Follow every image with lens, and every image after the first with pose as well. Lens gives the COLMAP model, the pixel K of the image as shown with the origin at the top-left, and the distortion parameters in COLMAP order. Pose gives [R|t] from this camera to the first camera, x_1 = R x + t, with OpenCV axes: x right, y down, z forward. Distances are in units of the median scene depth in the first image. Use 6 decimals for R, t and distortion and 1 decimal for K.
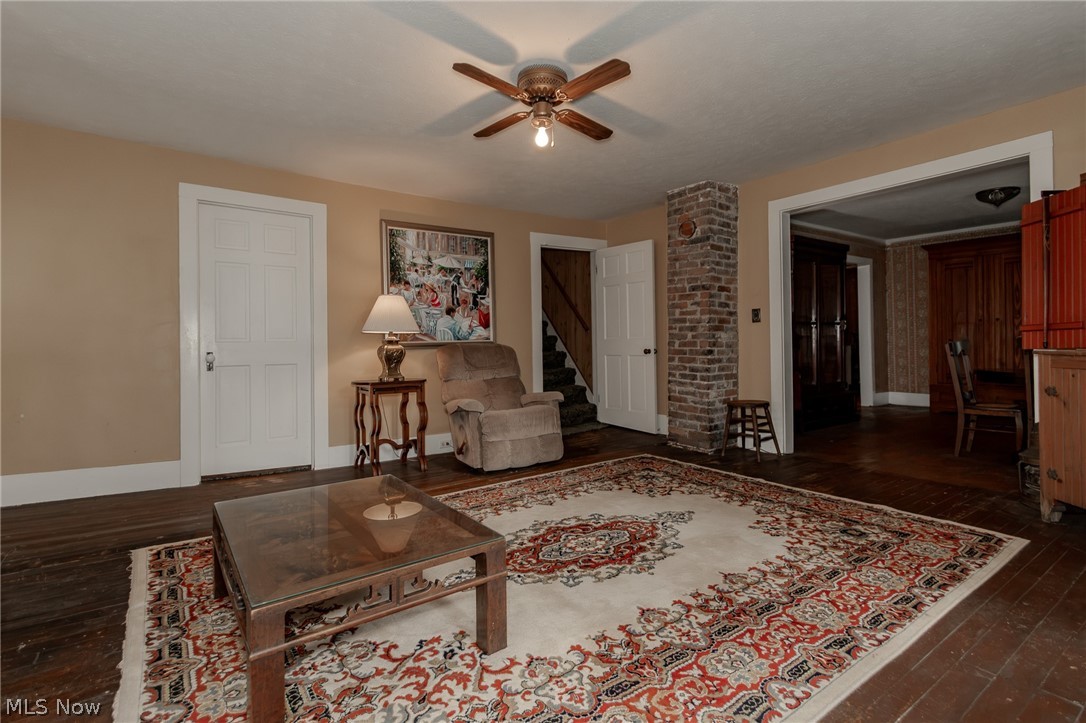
lens RADIAL K [[498.6, 0, 537.1], [0, 498.6, 344.7], [0, 0, 1]] dist [0.012207, -0.004513]
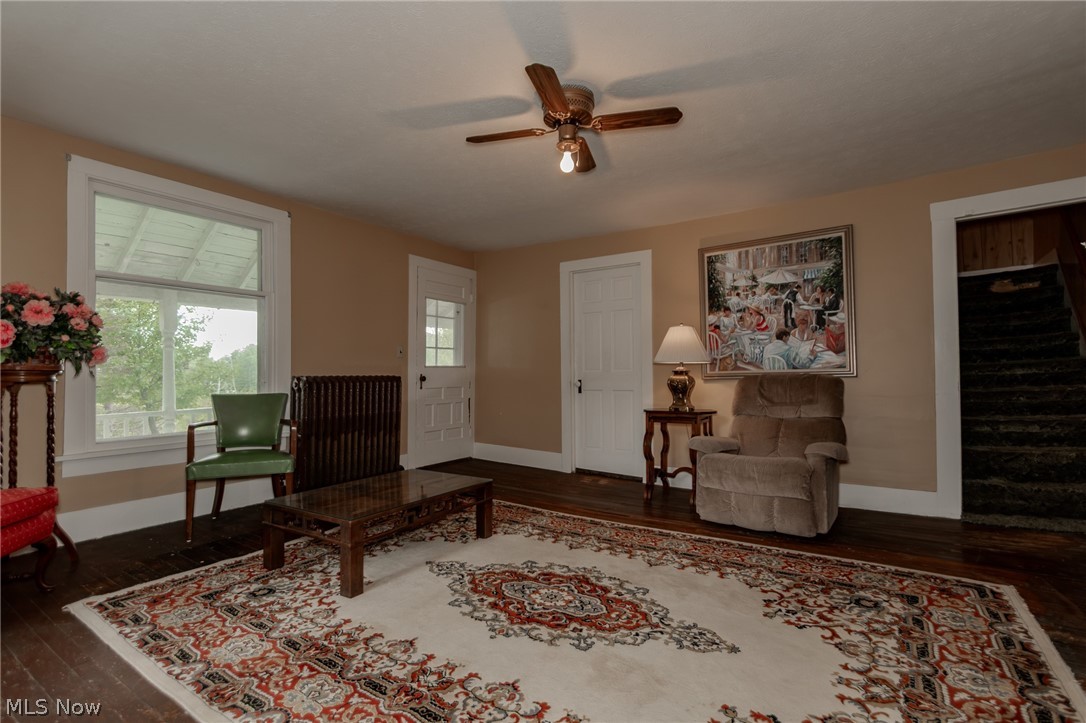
lens RADIAL K [[498.6, 0, 547.9], [0, 498.6, 360.8], [0, 0, 1]] dist [0.012207, -0.004513]
pose [[0.378713, -0.020560, -0.925286, 0.827583], [0.001527, 0.999766, -0.021590, -0.009991], [0.925513, 0.006764, 0.378656, 0.565780]]
